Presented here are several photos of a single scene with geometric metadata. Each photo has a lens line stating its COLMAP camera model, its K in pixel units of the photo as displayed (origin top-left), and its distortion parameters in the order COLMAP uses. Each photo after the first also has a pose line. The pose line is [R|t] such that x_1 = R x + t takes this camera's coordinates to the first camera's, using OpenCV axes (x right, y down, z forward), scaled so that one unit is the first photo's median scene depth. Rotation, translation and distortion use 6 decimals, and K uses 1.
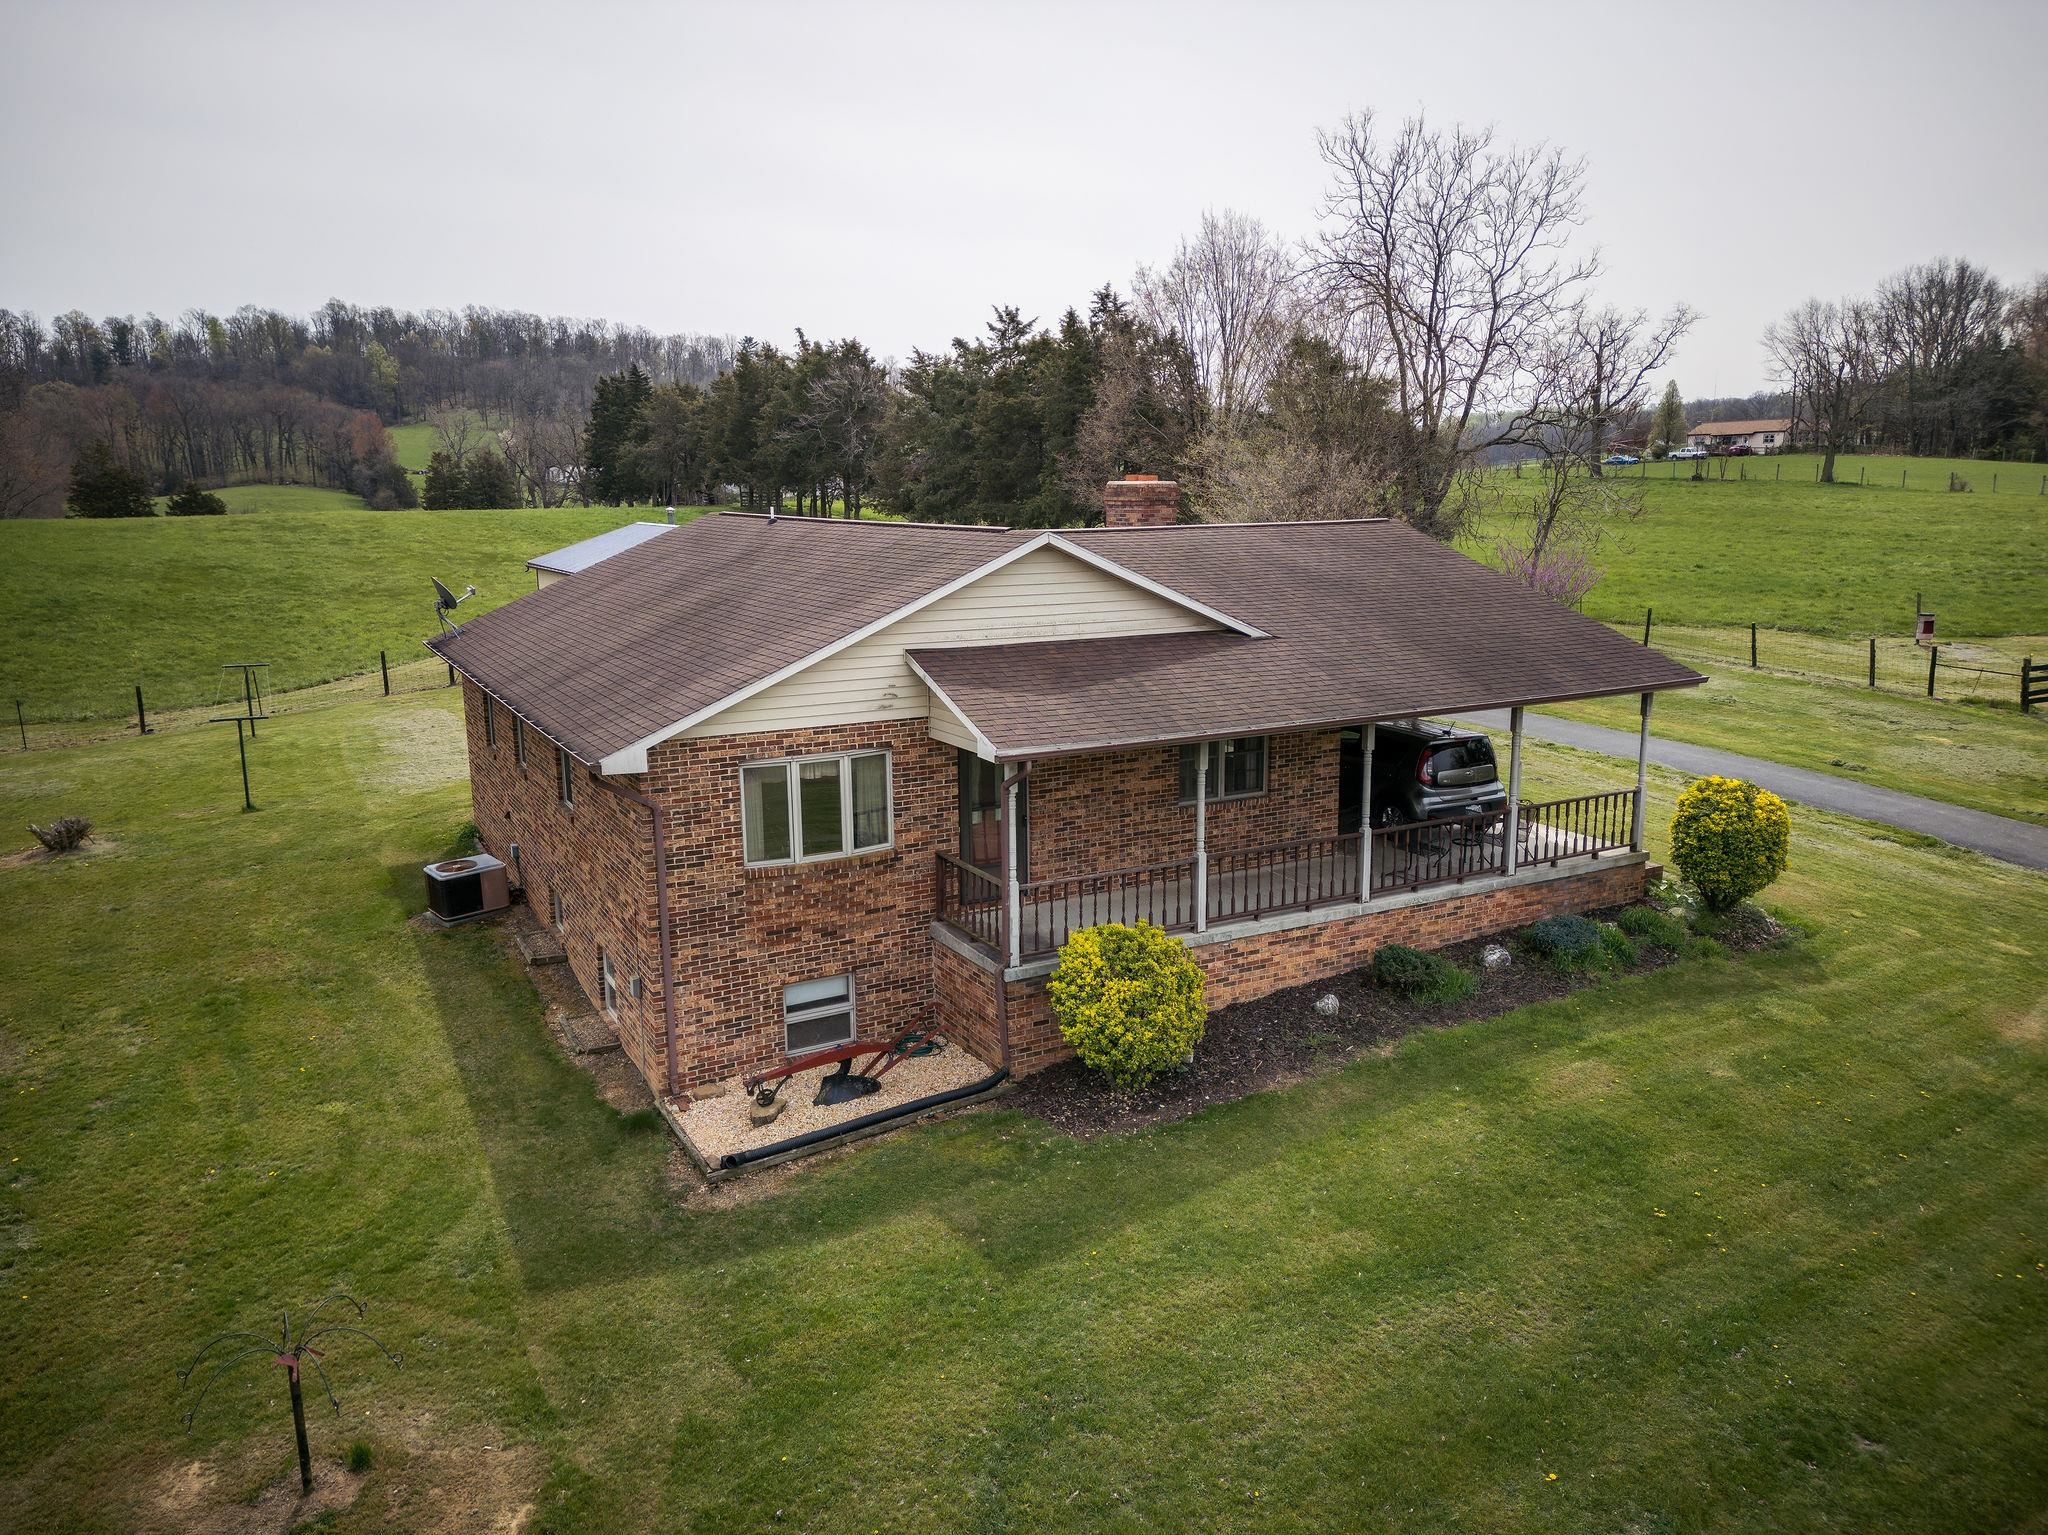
lens RADIAL K [[1431.4, 0, 1023.3], [0, 1431.4, 762.1], [0, 0, 1]] dist [0.088824, -0.061543]
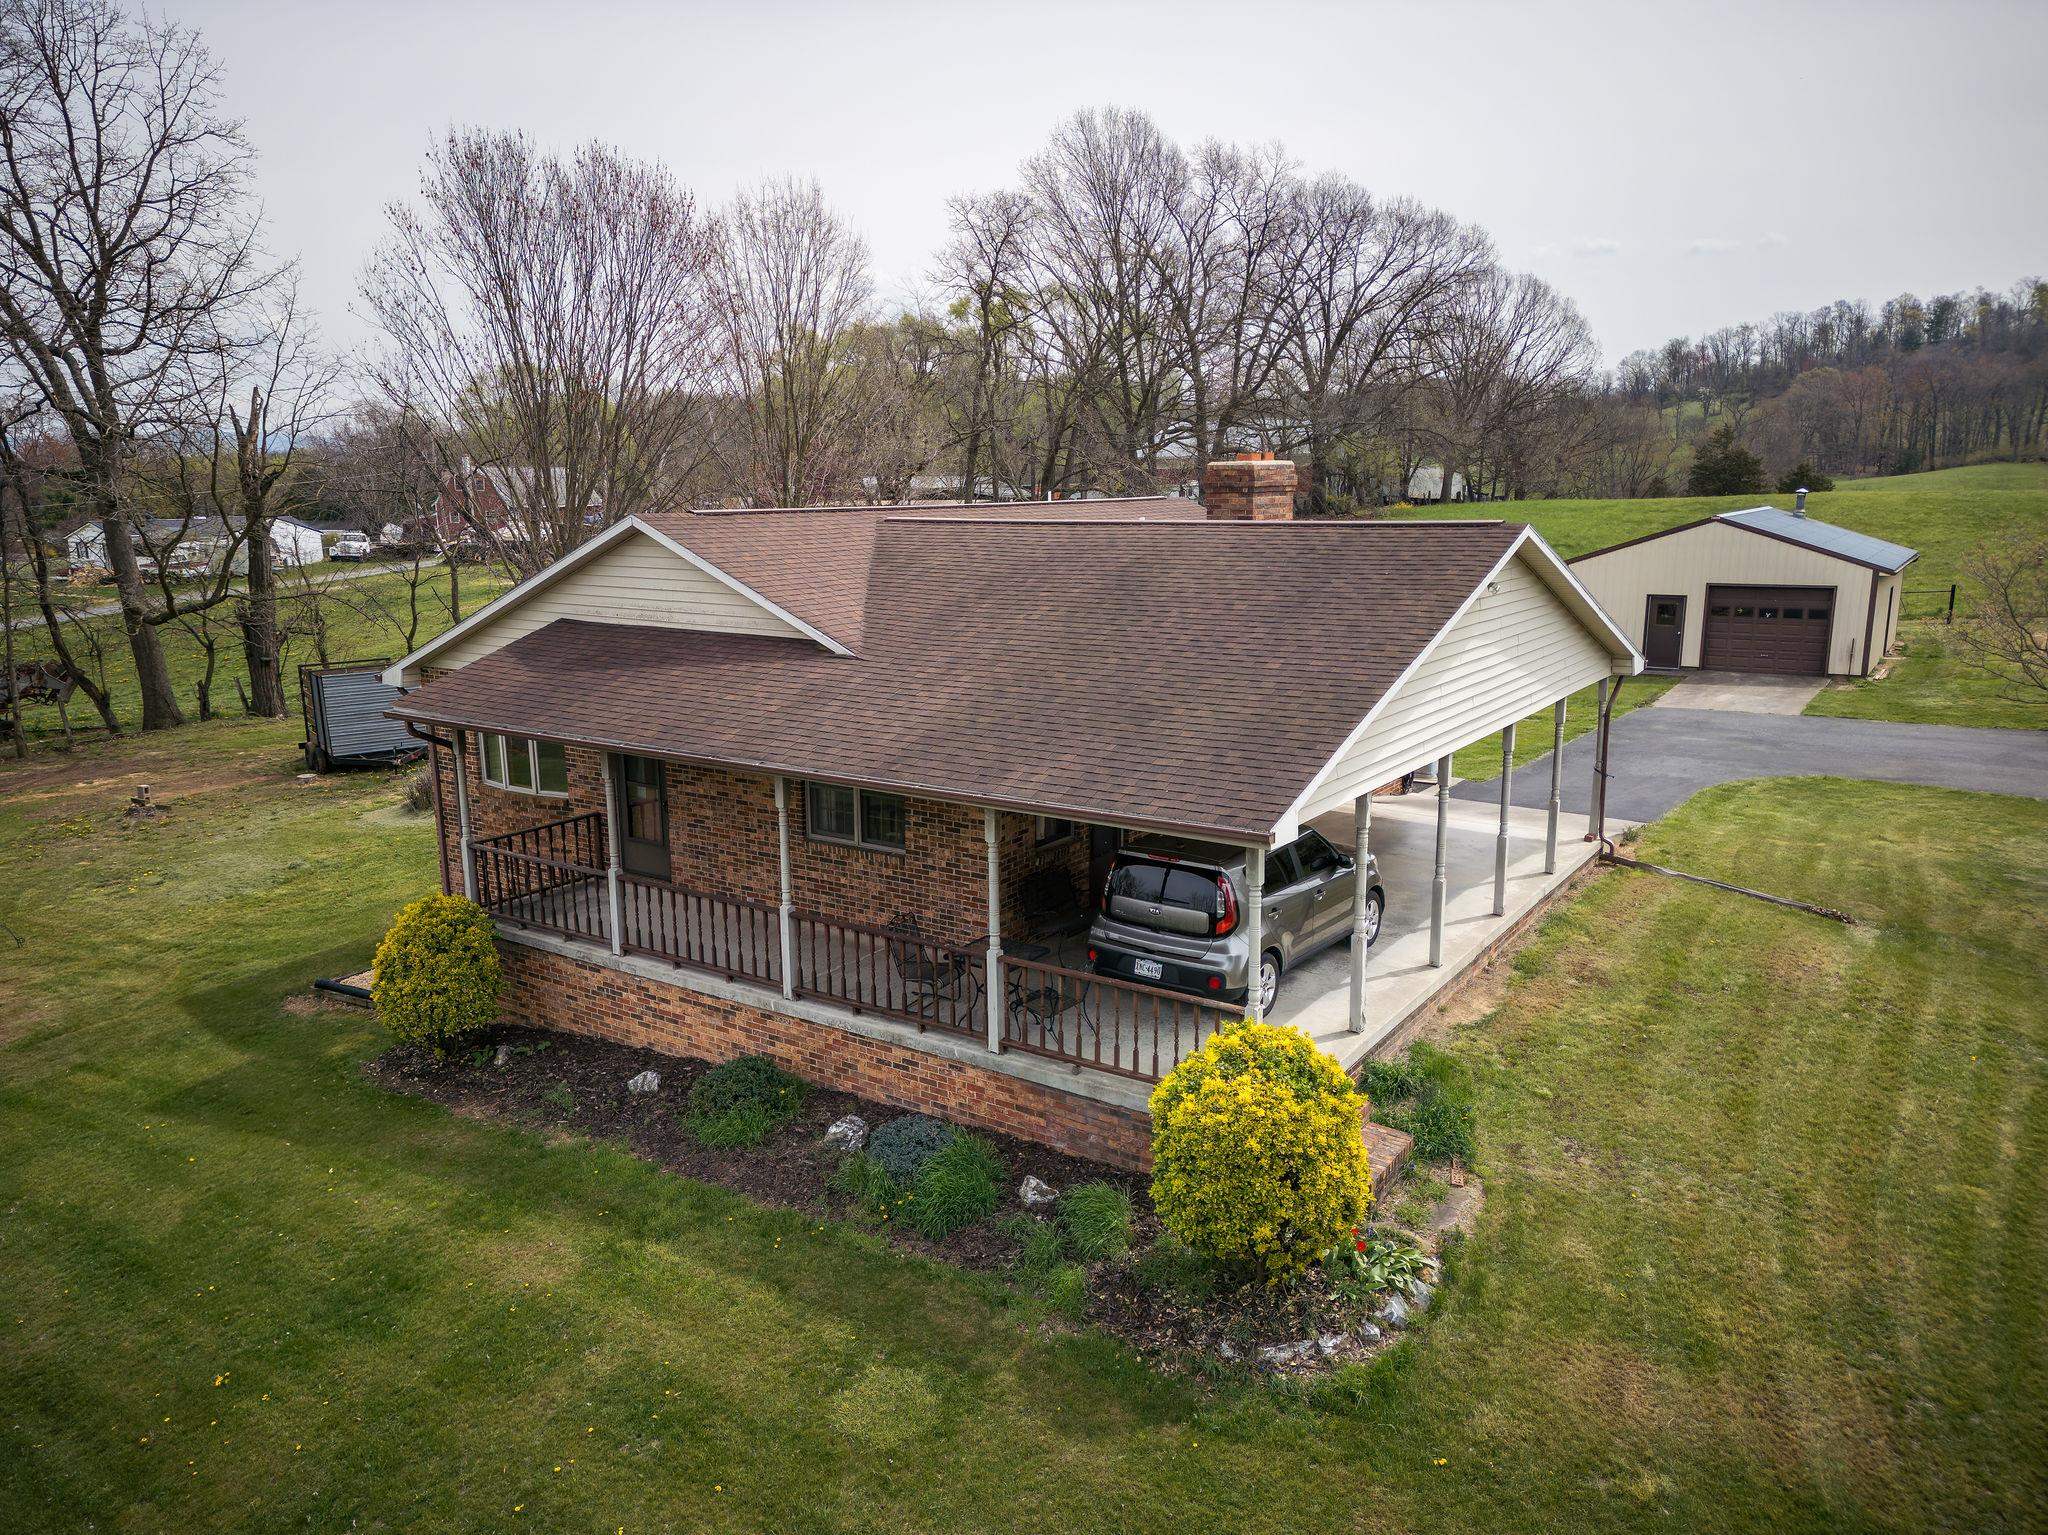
lens RADIAL K [[1431.4, 0, 1019.9], [0, 1431.4, 768.6], [0, 0, 1]] dist [0.088824, -0.061543]
pose [[0.462458, 0.183965, -0.867346, 0.967375], [-0.169412, 0.978549, 0.117223, -0.142093], [0.870306, 0.092728, 0.483704, 0.724262]]
